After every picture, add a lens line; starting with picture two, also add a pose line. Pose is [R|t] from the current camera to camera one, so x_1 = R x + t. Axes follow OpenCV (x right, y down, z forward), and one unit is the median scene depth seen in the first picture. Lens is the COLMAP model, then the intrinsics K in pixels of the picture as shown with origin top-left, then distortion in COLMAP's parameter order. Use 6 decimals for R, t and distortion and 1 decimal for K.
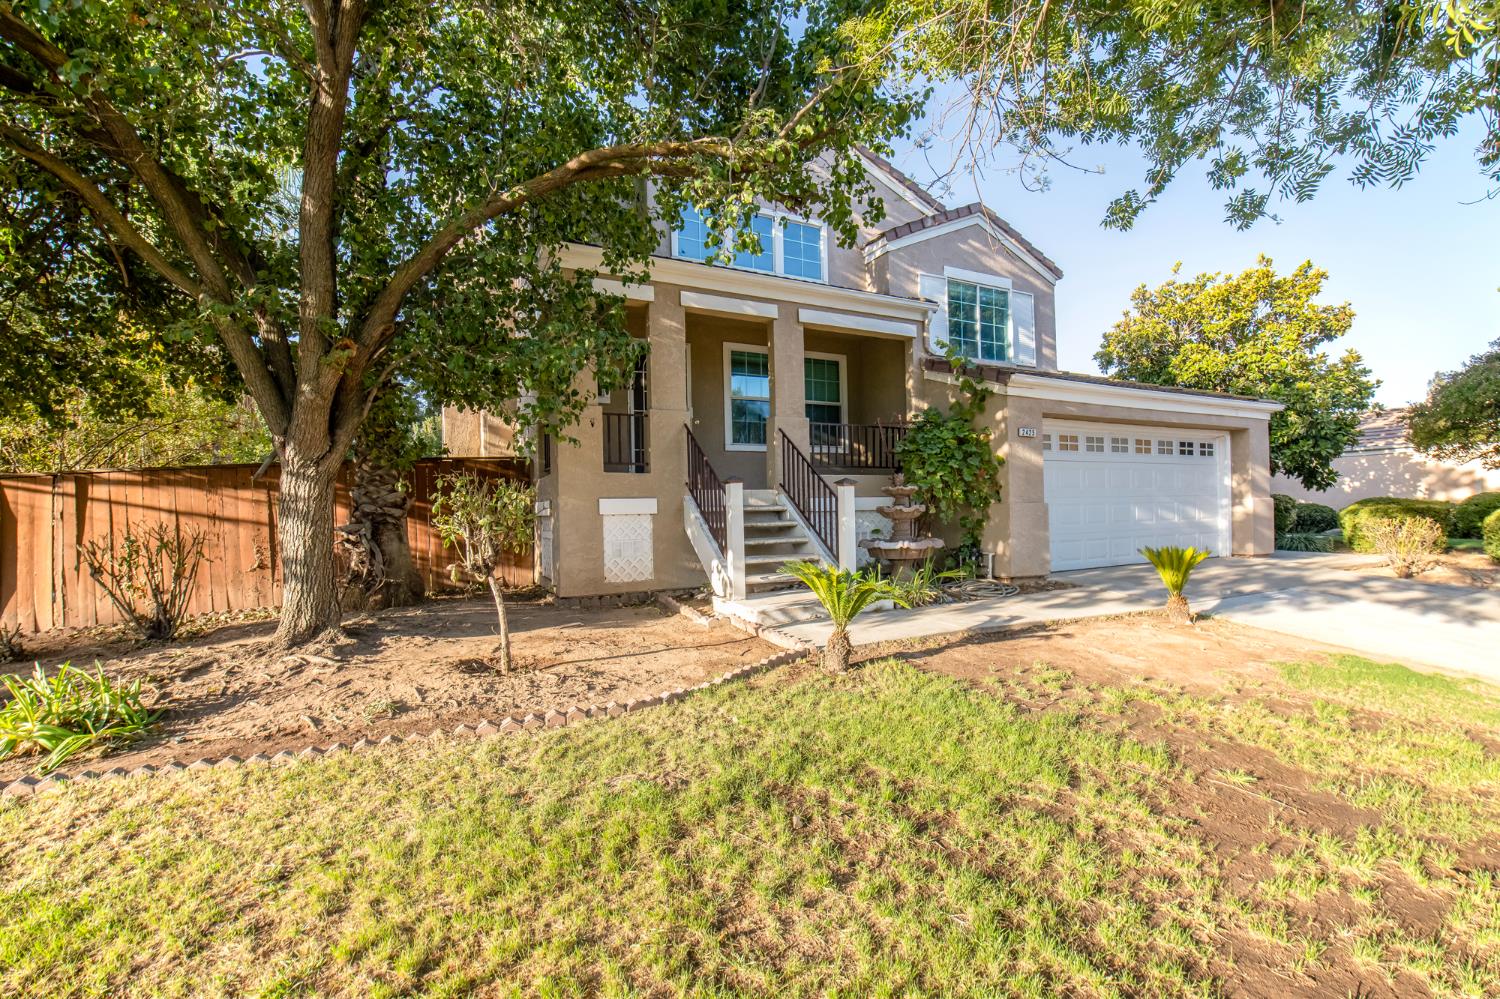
lens RADIAL K [[650.0, 0, 743.6], [0, 650.0, 506.9], [0, 0, 1]] dist [-0.019294, -0.000224]
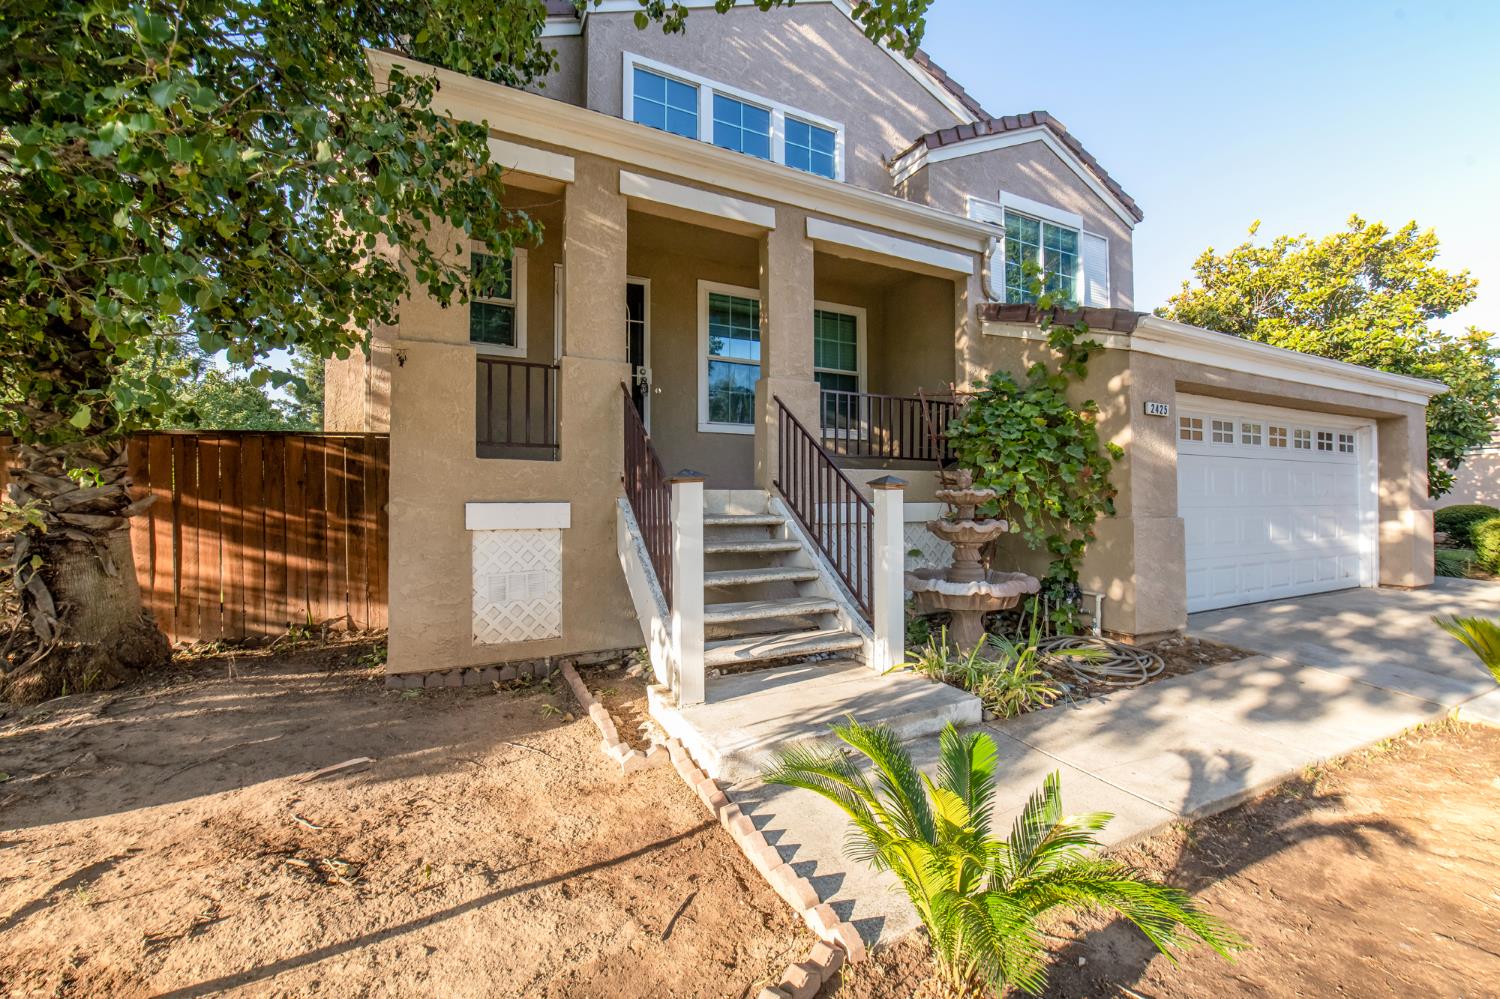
lens RADIAL K [[630.5, 0, 756.6], [0, 630.5, 487.1], [0, 0, 1]] dist [-0.008908, -0.000942]
pose [[0.999555, 0.017023, 0.024495, 0.023072], [-0.016622, 0.999726, -0.016501, -0.019161], [-0.024769, 0.016087, 0.999564, 0.370223]]
